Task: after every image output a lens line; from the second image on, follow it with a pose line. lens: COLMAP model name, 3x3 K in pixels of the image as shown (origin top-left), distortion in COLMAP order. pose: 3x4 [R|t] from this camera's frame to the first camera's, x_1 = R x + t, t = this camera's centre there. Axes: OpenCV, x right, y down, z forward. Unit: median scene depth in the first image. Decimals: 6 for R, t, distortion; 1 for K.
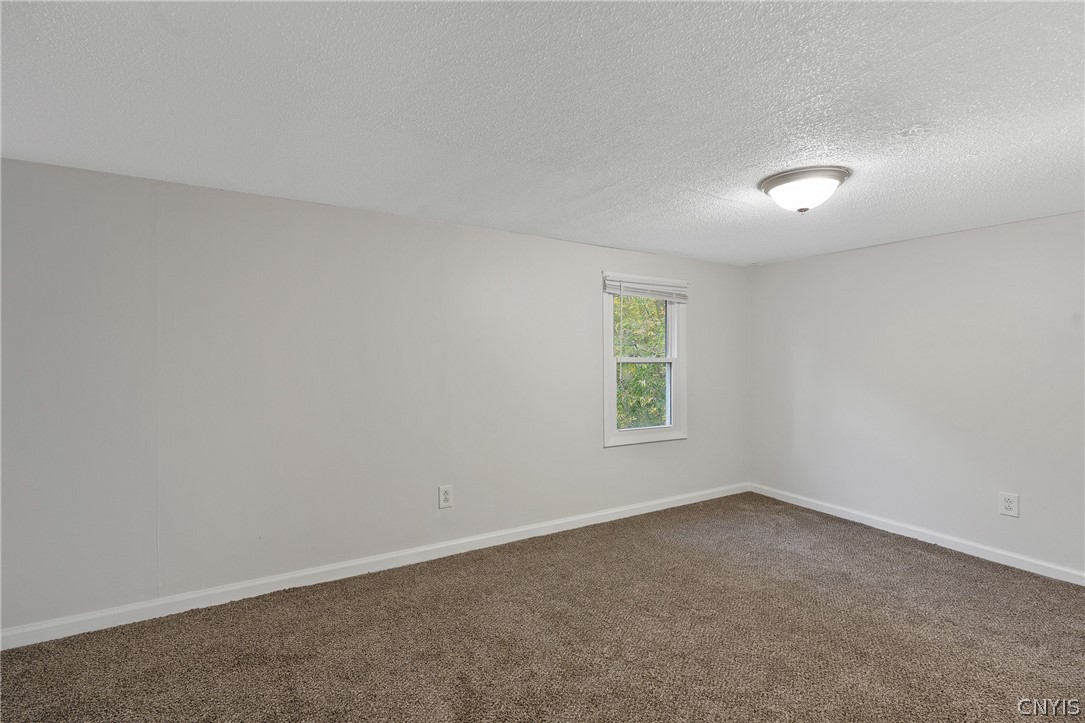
lens RADIAL K [[481.9, 0, 542.0], [0, 481.9, 357.8], [0, 0, 1]] dist [-0.004933, 0.001436]
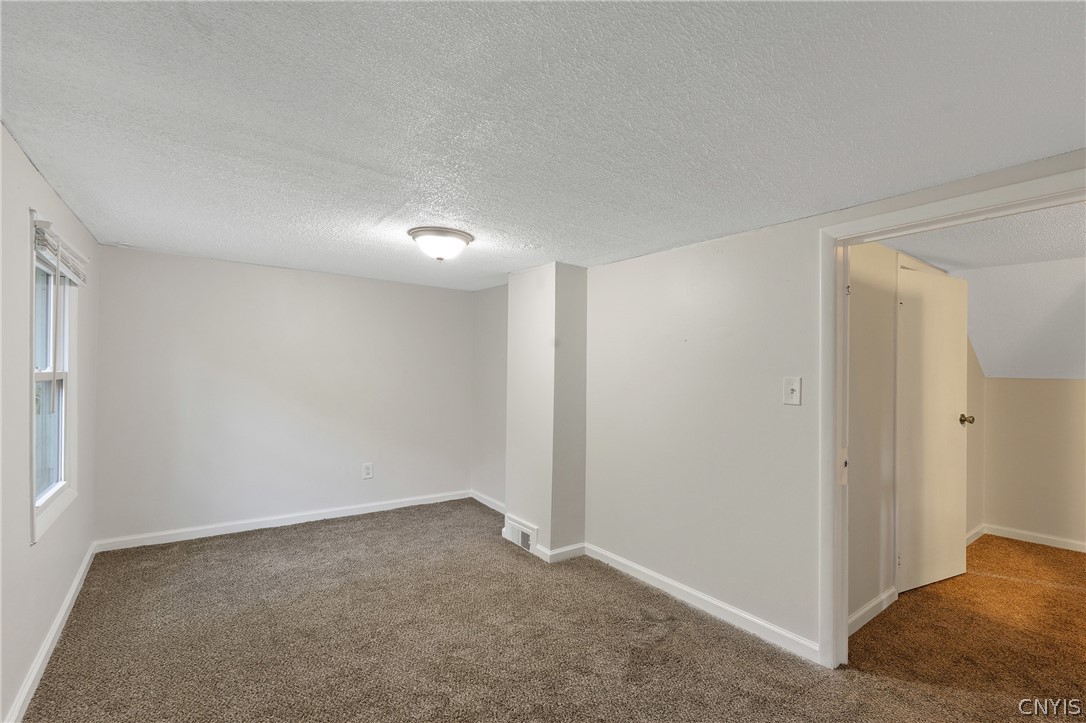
lens RADIAL K [[482.3, 0, 544.6], [0, 482.3, 368.5], [0, 0, 1]] dist [-0.004933, 0.001436]
pose [[-0.092753, -0.007756, 0.995659, -0.465286], [-0.013573, 0.999887, 0.006524, -0.020697], [-0.995597, -0.012909, -0.092847, 0.522621]]
